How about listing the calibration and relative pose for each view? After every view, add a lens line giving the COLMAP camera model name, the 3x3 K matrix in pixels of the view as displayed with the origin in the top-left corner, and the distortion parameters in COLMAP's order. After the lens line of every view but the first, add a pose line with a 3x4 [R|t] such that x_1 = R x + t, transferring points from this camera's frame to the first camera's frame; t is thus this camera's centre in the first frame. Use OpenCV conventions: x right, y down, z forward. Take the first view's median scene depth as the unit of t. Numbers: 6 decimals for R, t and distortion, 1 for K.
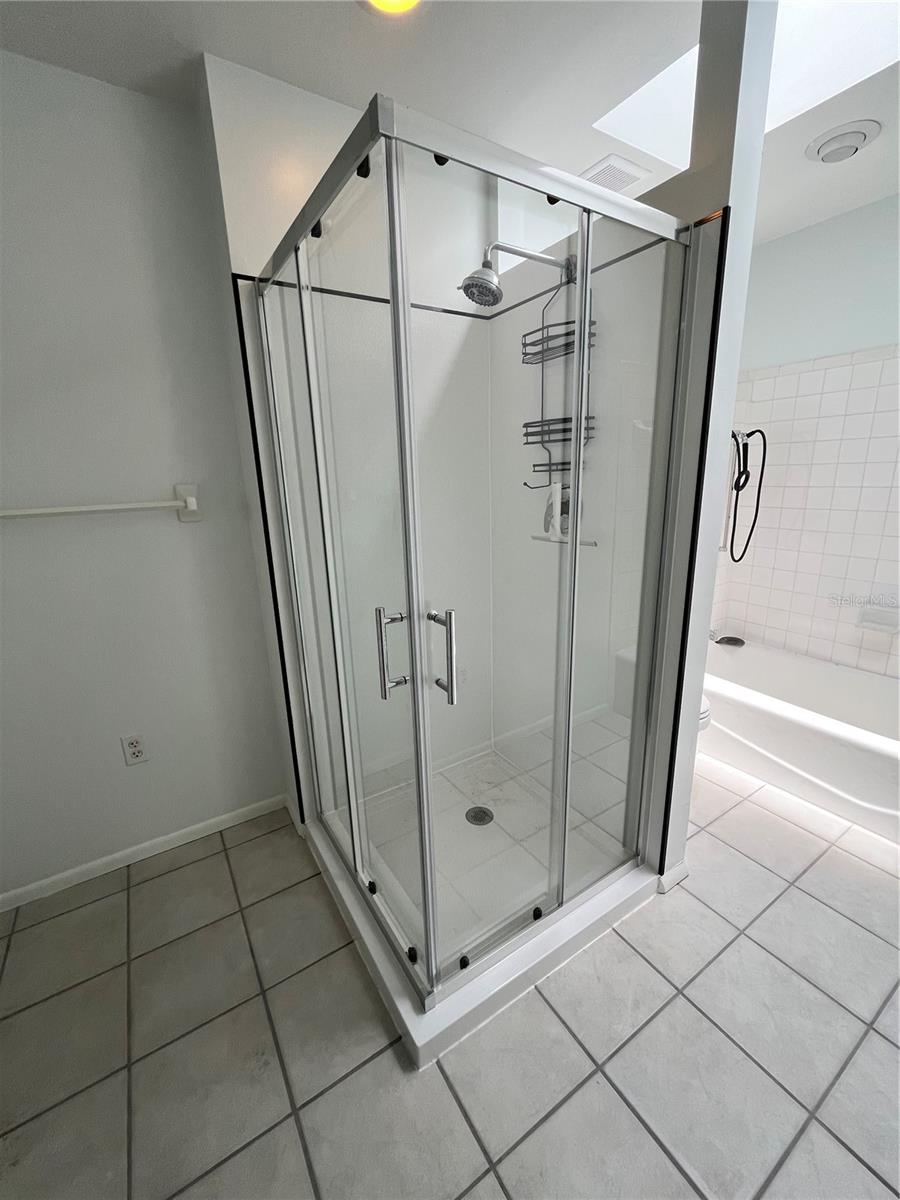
lens RADIAL K [[487.4, 0, 450.0], [0, 487.4, 600.0], [0, 0, 1]] dist [-0.002609, -0.000147]
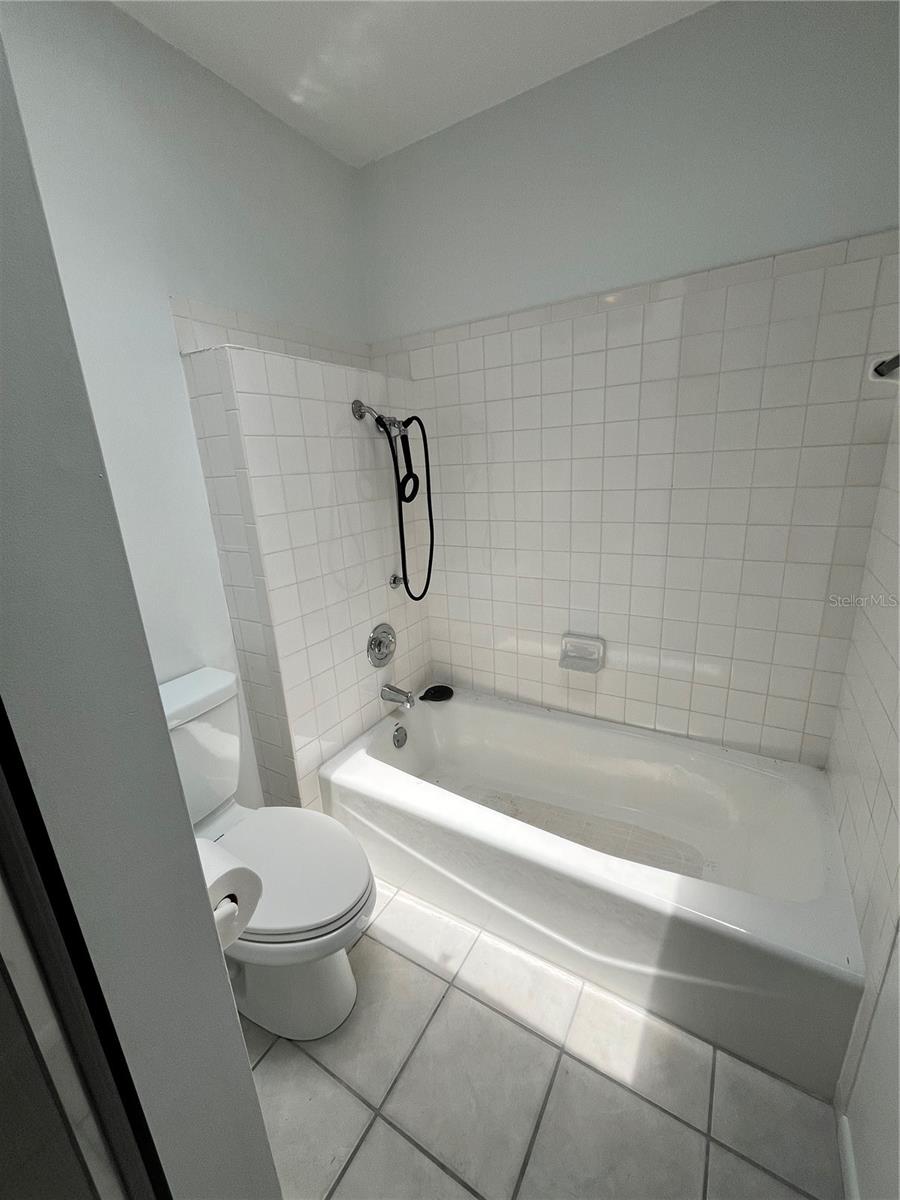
lens RADIAL K [[487.4, 0, 450.0], [0, 487.4, 600.0], [0, 0, 1]] dist [-0.002609, -0.000147]
pose [[0.897342, -0.141448, 0.418055, 0.337985], [0.138853, 0.989629, 0.036794, -0.100842], [-0.418924, 0.025031, 0.907676, 0.331108]]
